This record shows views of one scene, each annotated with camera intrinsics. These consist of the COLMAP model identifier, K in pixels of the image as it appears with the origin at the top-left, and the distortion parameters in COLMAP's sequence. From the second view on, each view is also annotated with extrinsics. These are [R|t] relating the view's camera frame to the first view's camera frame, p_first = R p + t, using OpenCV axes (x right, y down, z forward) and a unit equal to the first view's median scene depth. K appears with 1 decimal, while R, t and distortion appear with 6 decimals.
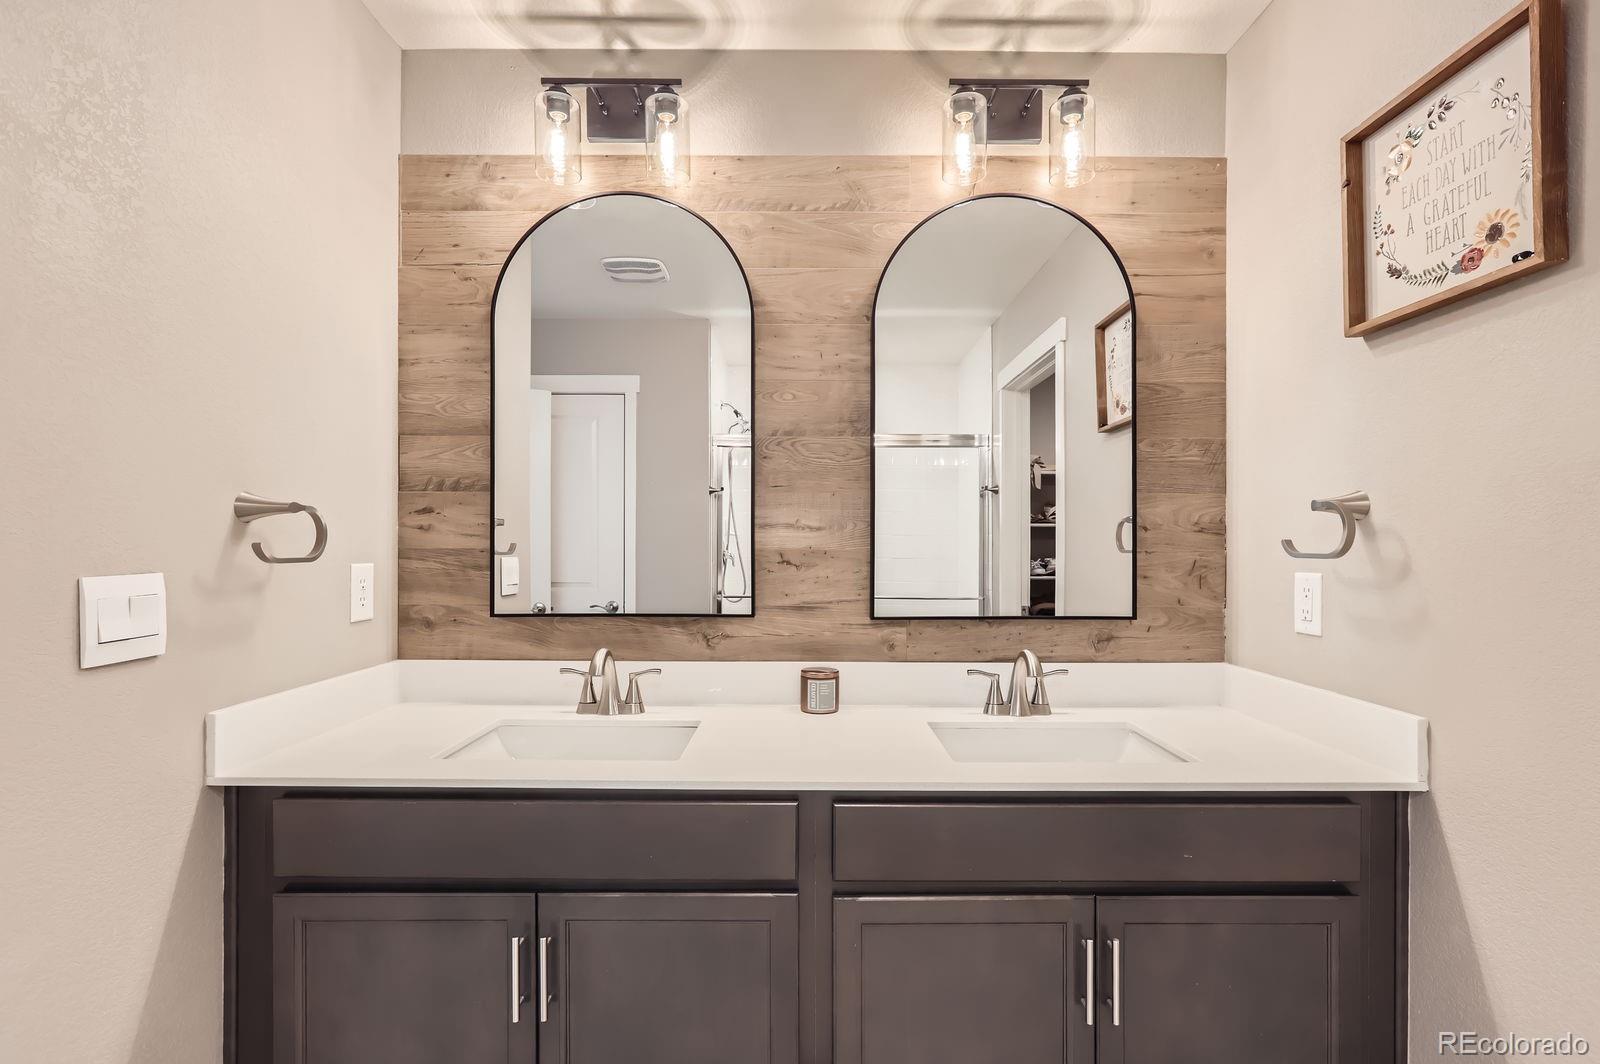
lens RADIAL K [[798.7, 0, 800.0], [0, 798.7, 532.0], [0, 0, 1]] dist [0.020483, 0.000415]
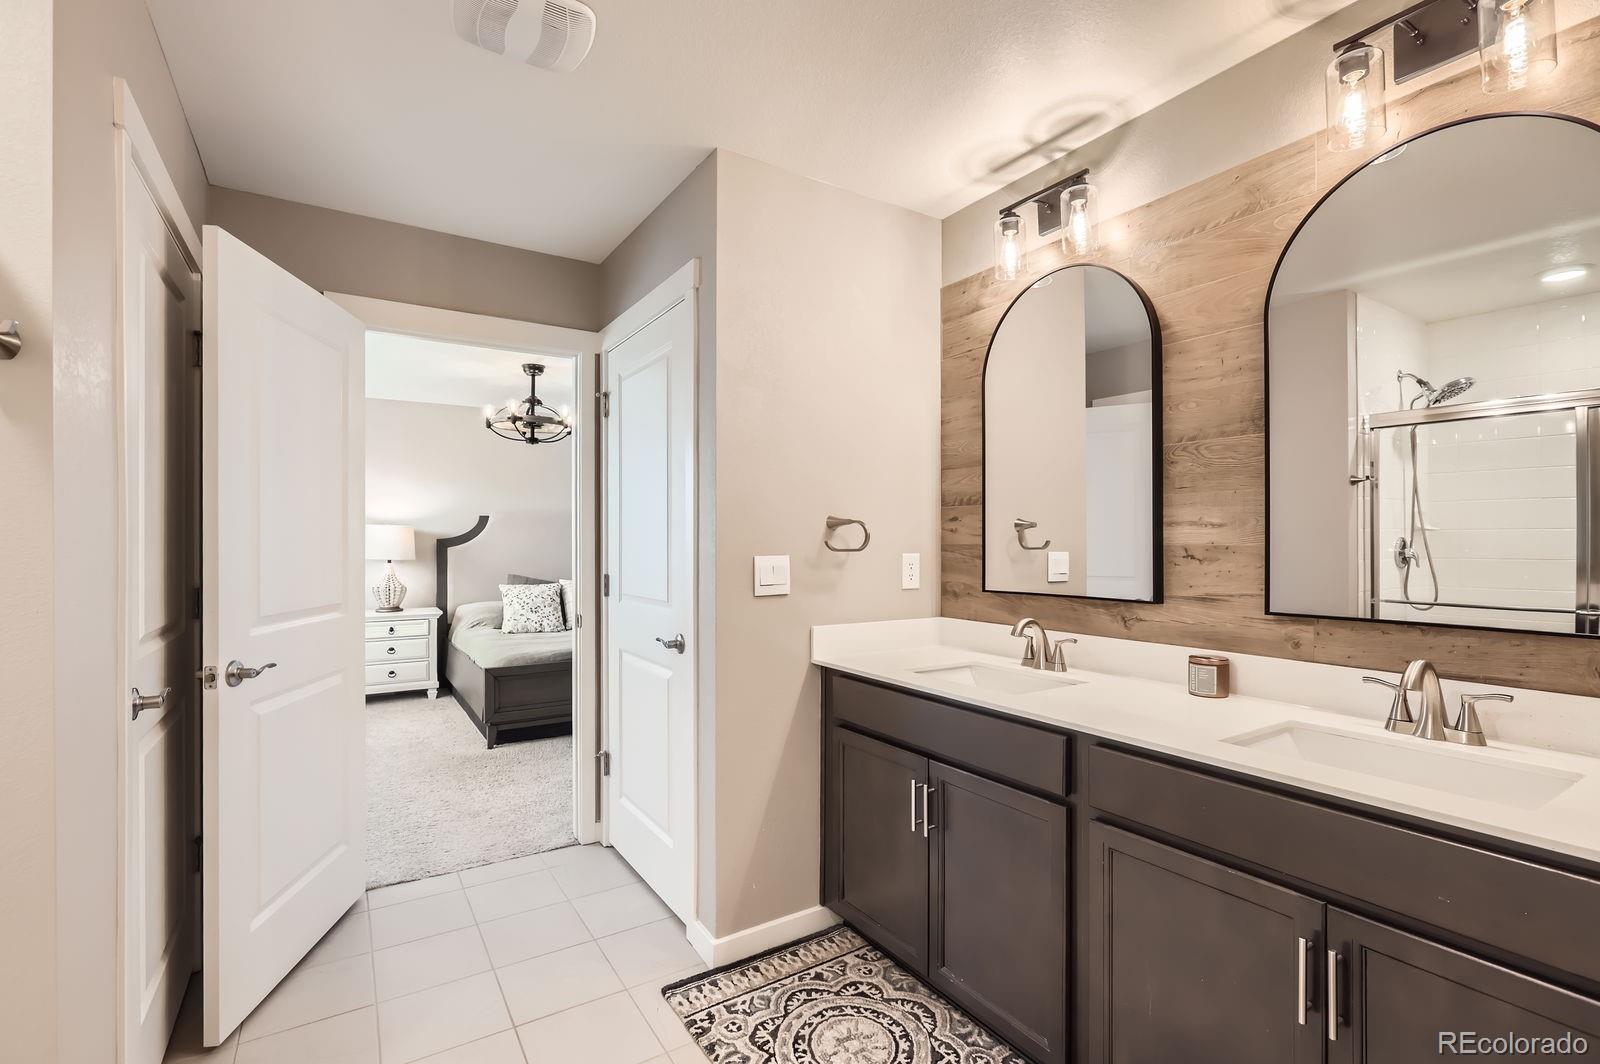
lens RADIAL K [[741.7, 0, 800.0], [0, 741.7, 532.0], [0, 0, 1]] dist [-0.018189, 0.020921]
pose [[0.545529, -0.014033, -0.837974, 0.539986], [0.015564, 0.999857, -0.006612, 0.002240], [0.837947, -0.009436, 0.545669, -0.000898]]
